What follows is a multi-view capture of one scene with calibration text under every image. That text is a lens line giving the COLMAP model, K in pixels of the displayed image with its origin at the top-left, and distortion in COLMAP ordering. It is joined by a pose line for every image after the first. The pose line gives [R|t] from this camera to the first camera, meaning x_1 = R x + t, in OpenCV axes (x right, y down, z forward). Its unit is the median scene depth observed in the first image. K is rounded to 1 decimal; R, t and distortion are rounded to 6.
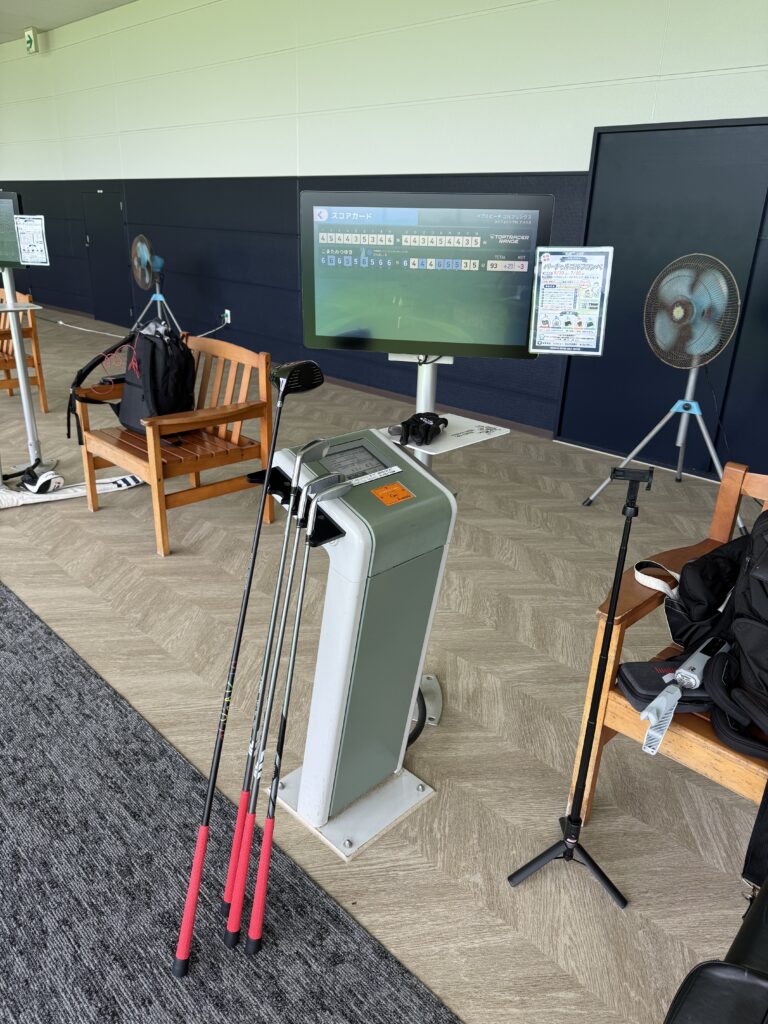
lens RADIAL K [[710.9, 0, 375.9], [0, 710.9, 529.2], [0, 0, 1]] dist [0.021780, -0.042770]
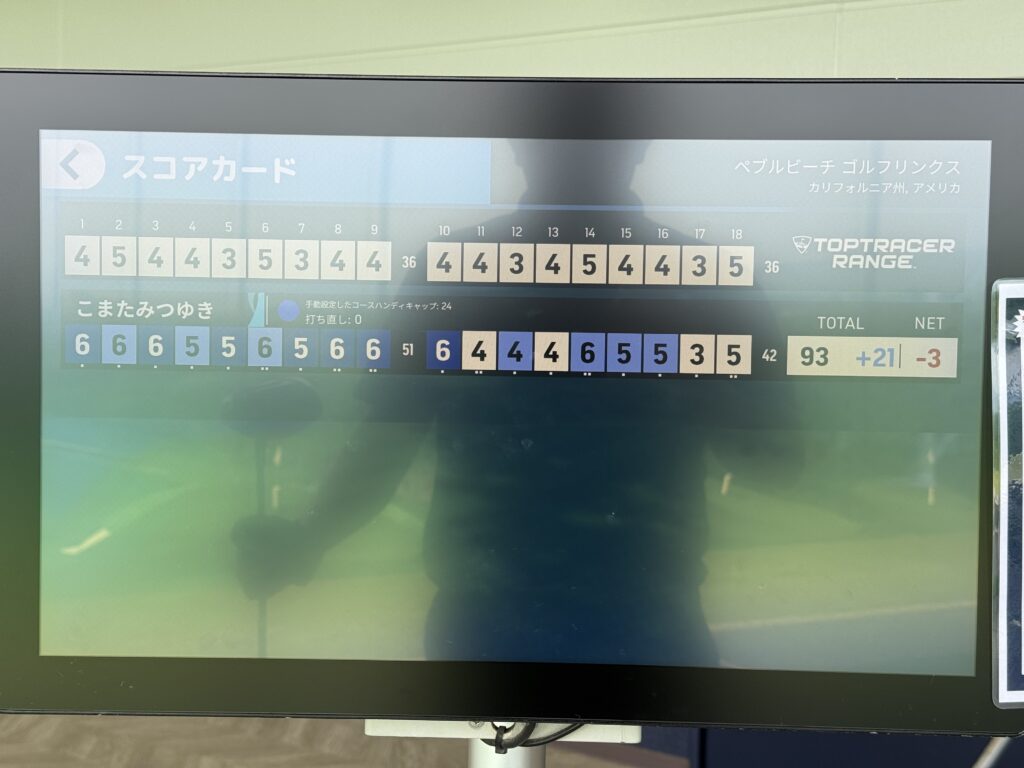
lens RADIAL K [[1460.8, 0, 511.5], [0, 1460.8, 381.5], [0, 0, 1]] dist [0.124261, 0.000000]
pose [[0.981794, -0.011952, 0.189571, -0.027285], [0.077652, 0.936068, -0.343142, -0.184852], [-0.173350, 0.351616, 0.919954, 0.523582]]
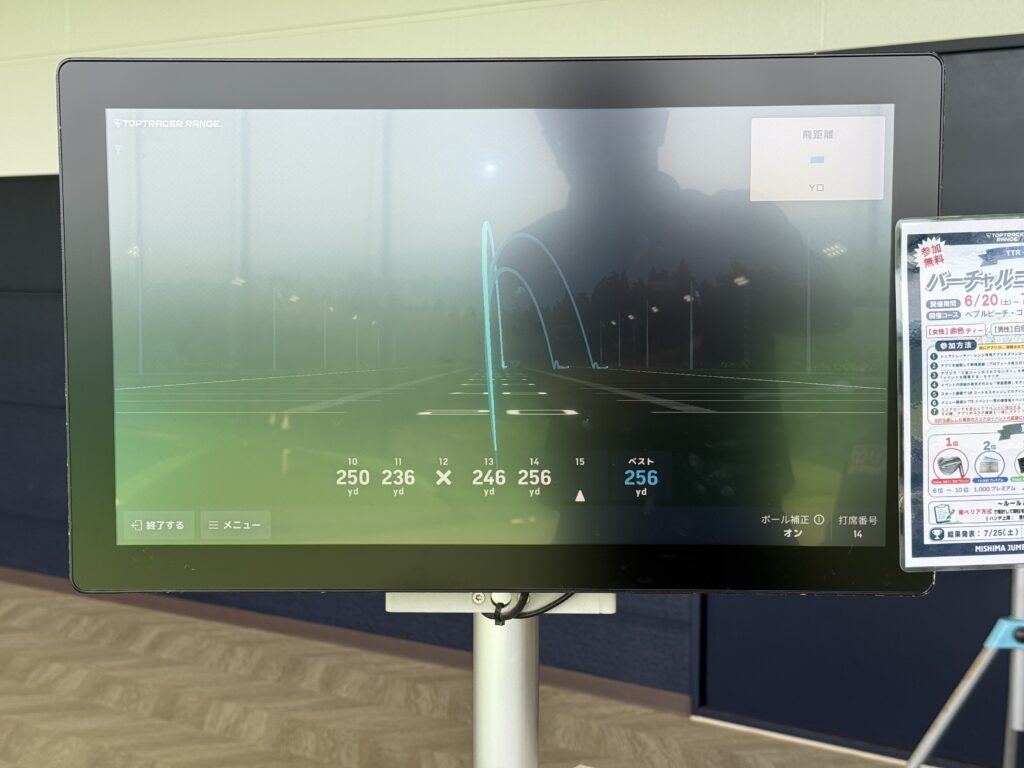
lens RADIAL K [[1460.8, 0, 513.3], [0, 1460.8, 386.3], [0, 0, 1]] dist [0.124261, 0.000000]
pose [[0.981953, -0.035044, 0.185850, -0.039739], [0.093532, 0.944081, -0.316168, -0.140206], [-0.164377, 0.327845, 0.930321, 0.439047]]
